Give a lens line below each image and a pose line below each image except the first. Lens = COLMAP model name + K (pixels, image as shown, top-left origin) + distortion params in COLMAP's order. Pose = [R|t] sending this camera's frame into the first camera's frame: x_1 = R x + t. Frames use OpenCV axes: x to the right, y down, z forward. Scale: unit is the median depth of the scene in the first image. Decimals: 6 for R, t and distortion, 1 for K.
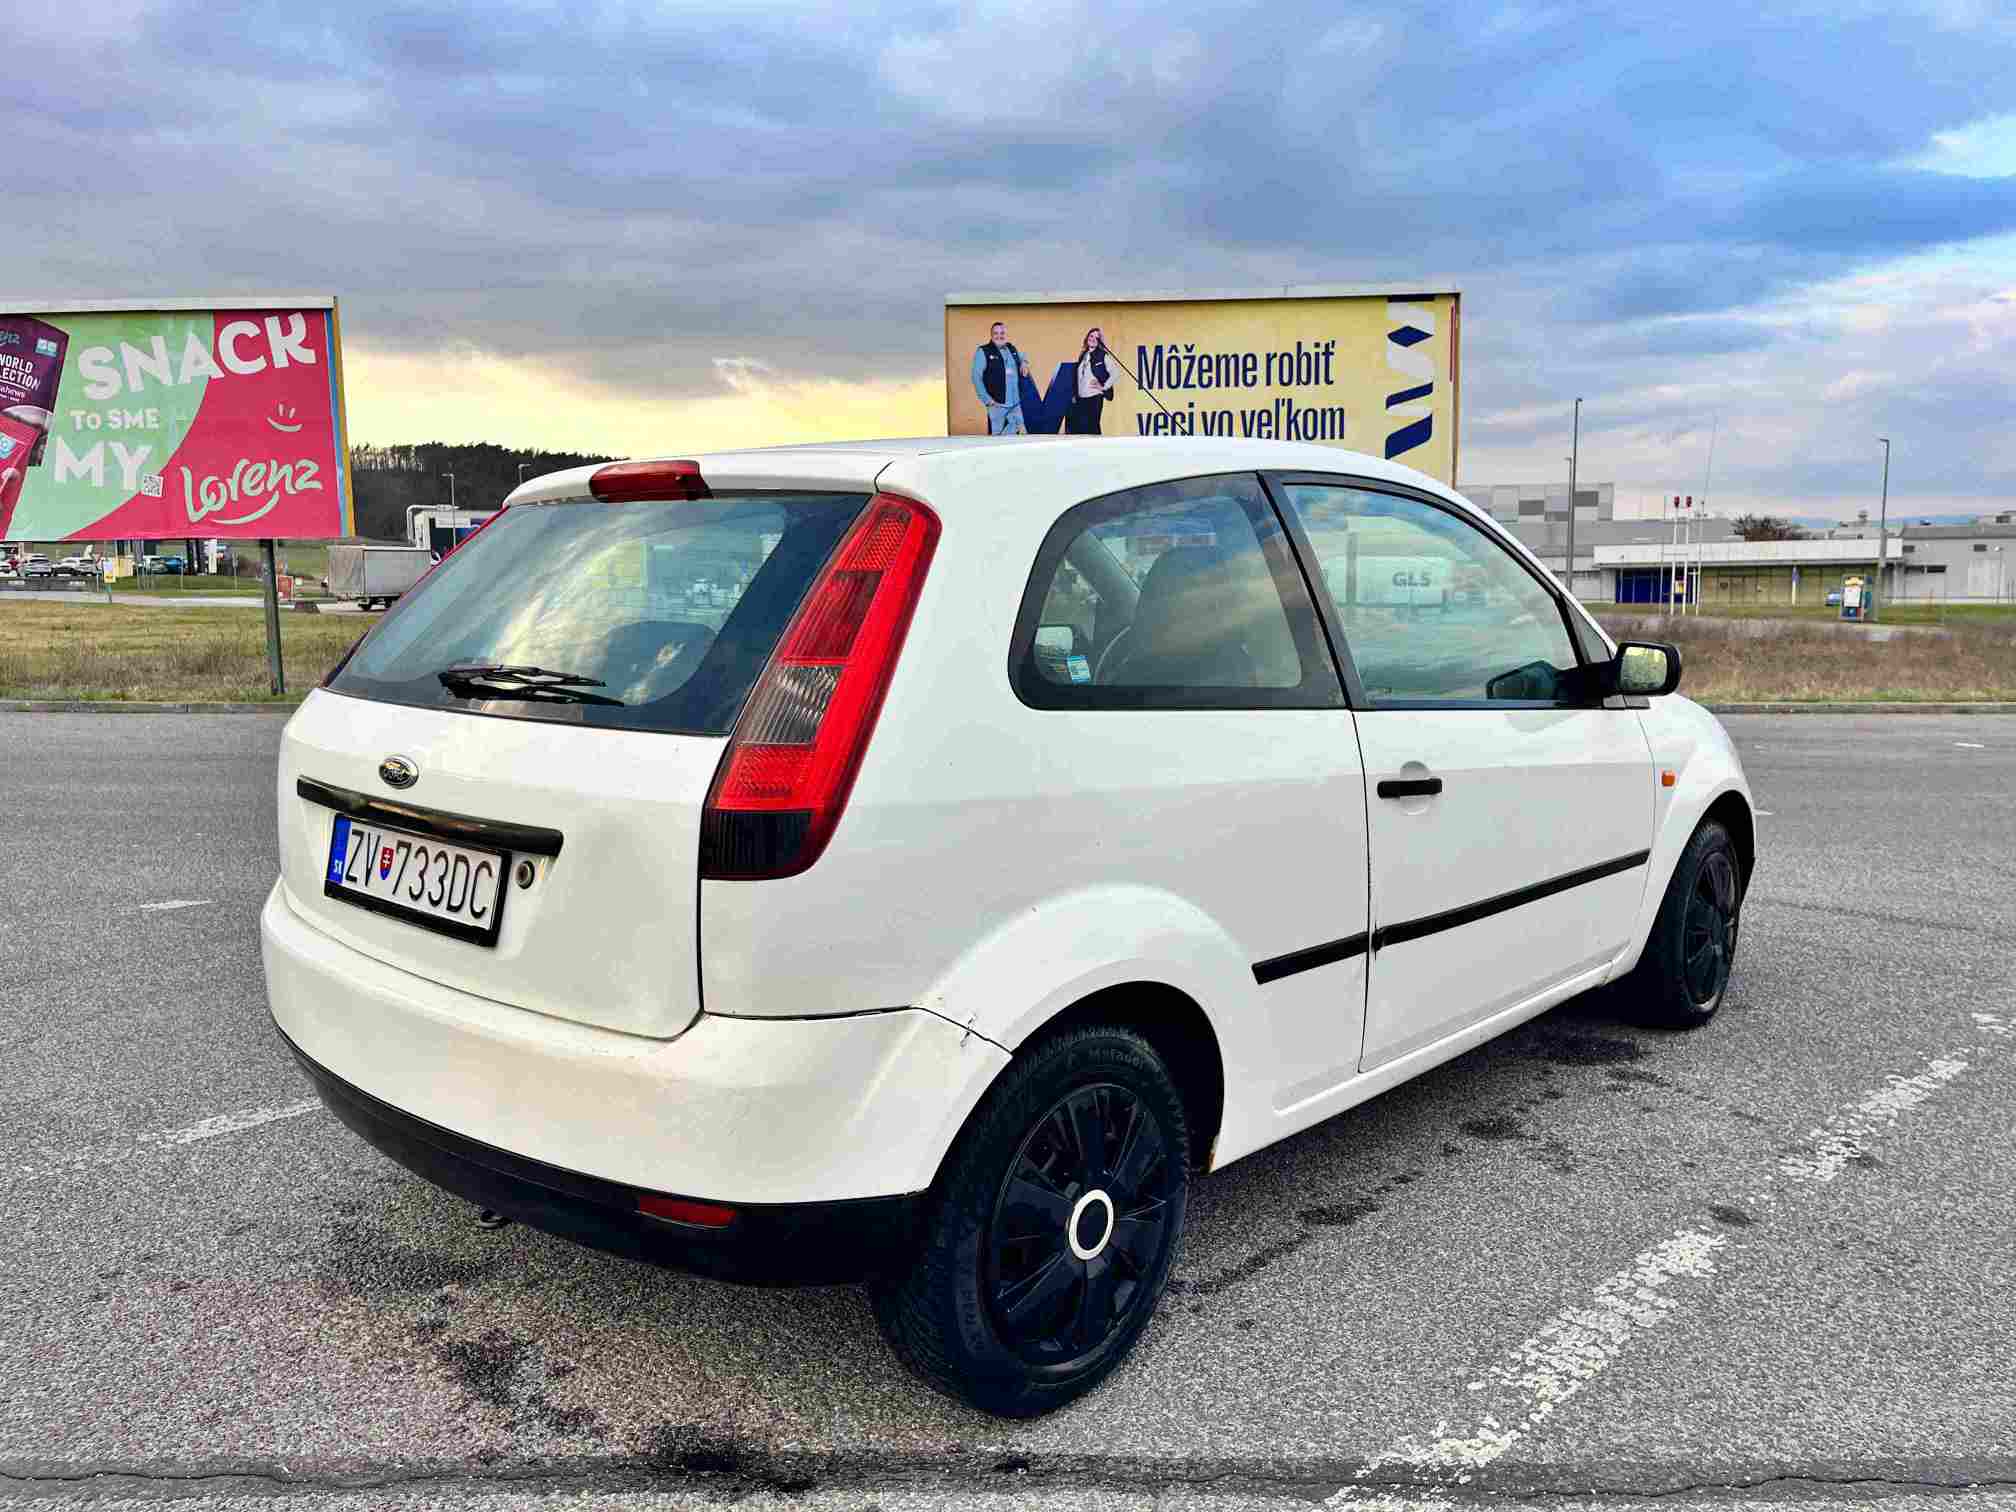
lens RADIAL K [[1570.0, 0, 1015.5], [0, 1570.0, 767.8], [0, 0, 1]] dist [0.067599, -0.088816]
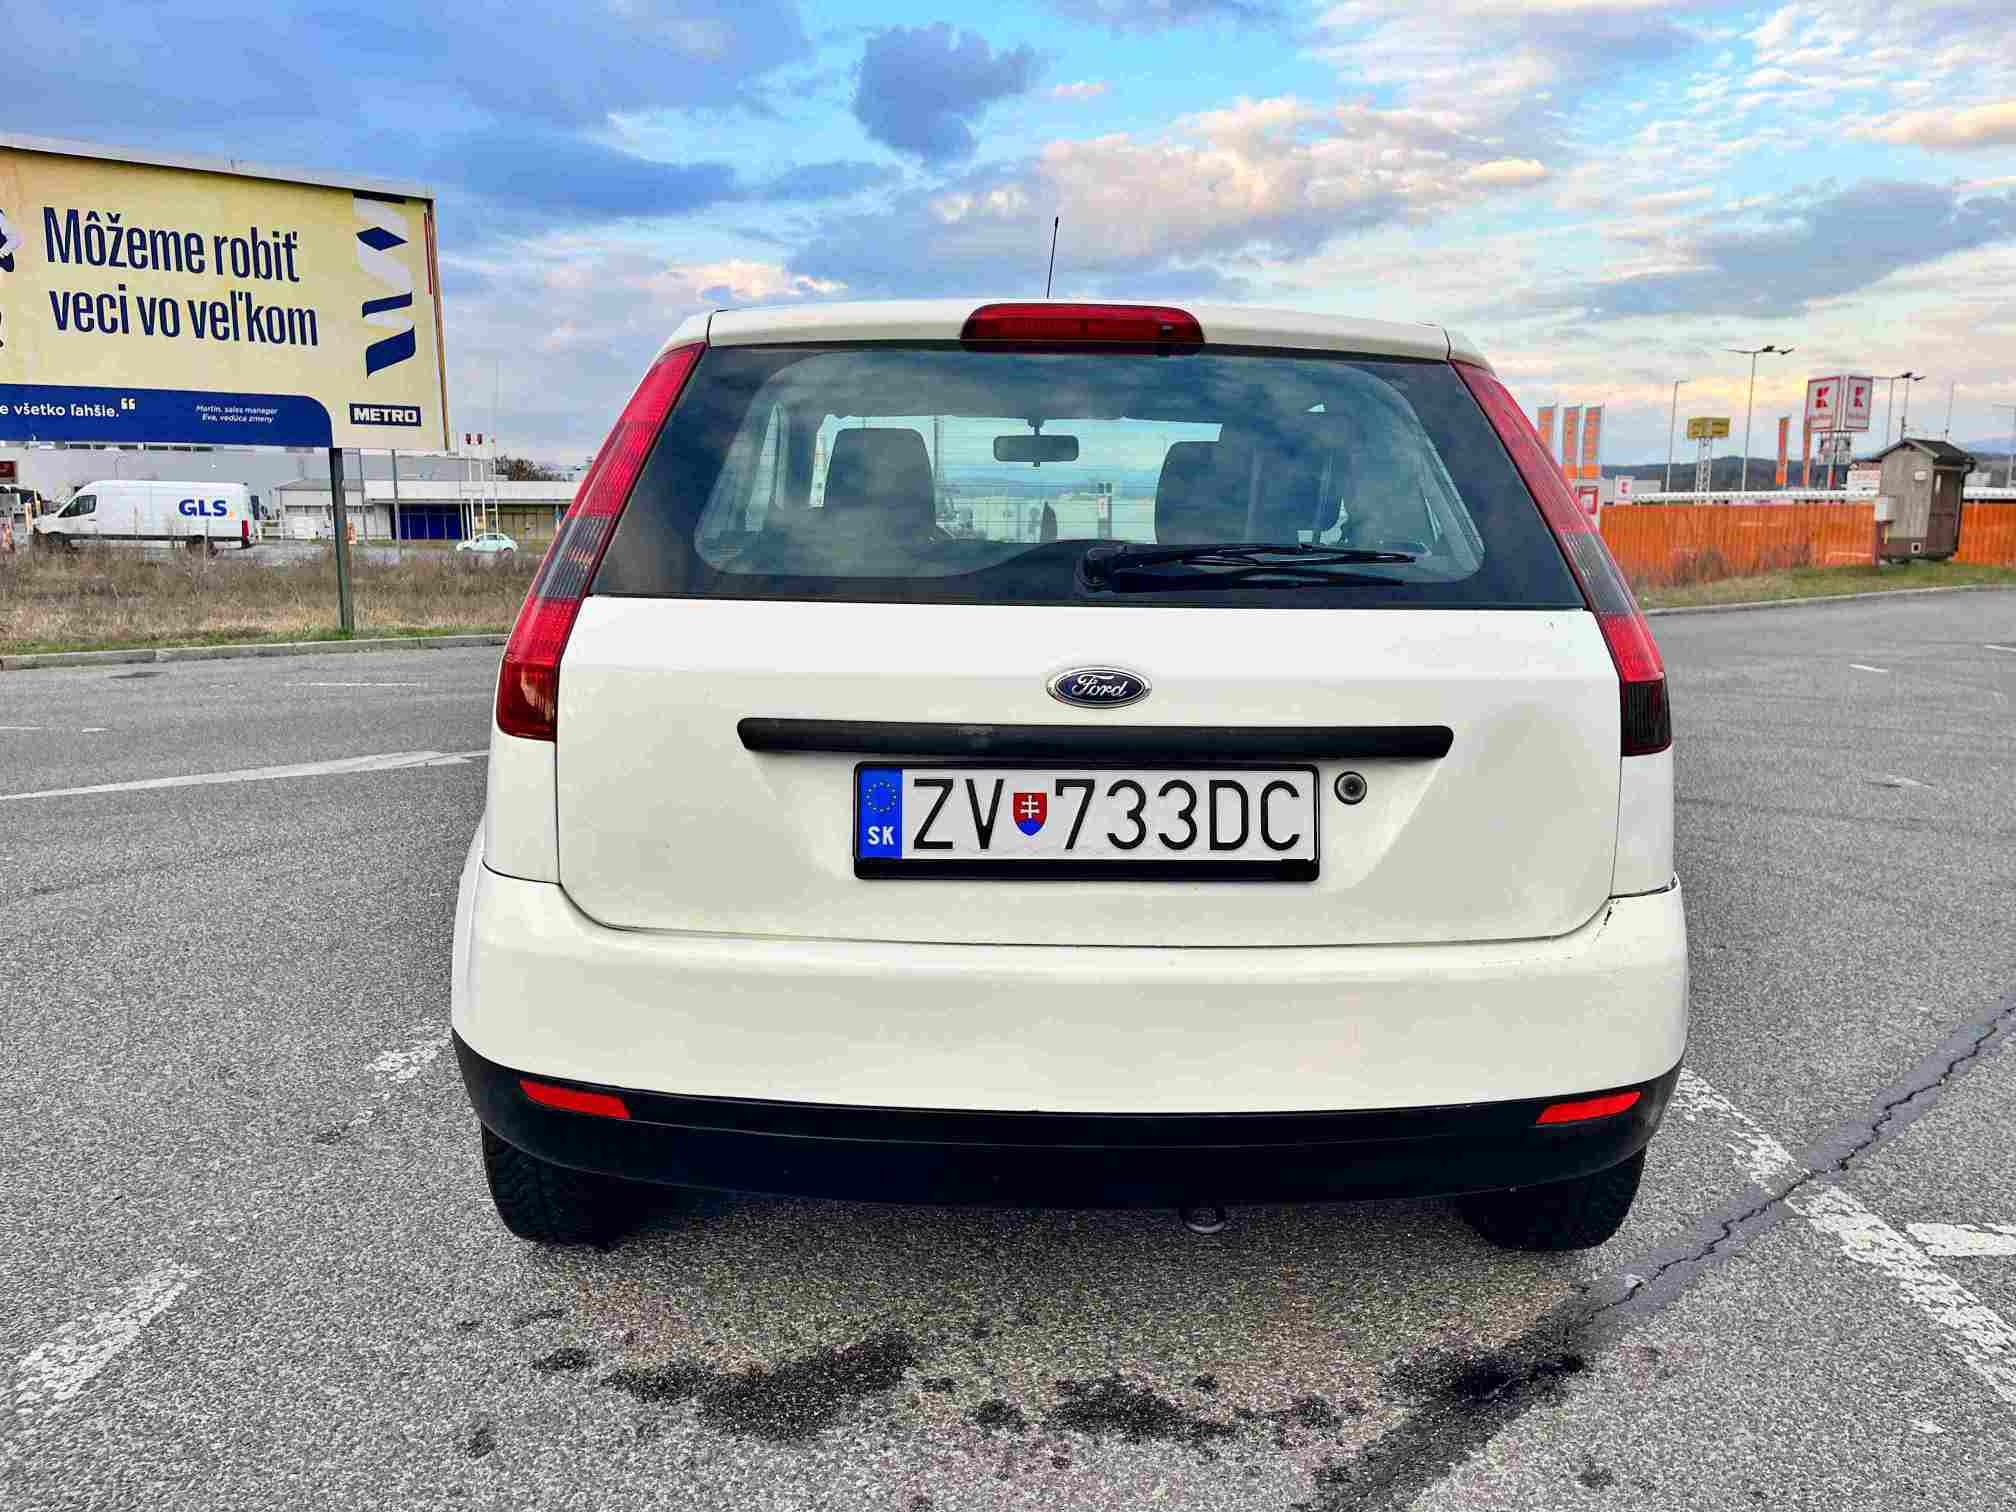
lens RADIAL K [[1570.0, 0, 1003.2], [0, 1570.0, 770.8], [0, 0, 1]] dist [0.067599, -0.088816]
pose [[0.709641, -0.102638, 0.697047, -0.269503], [0.075207, 0.994715, 0.069902, -0.003781], [-0.700538, 0.002817, 0.713610, 0.137812]]
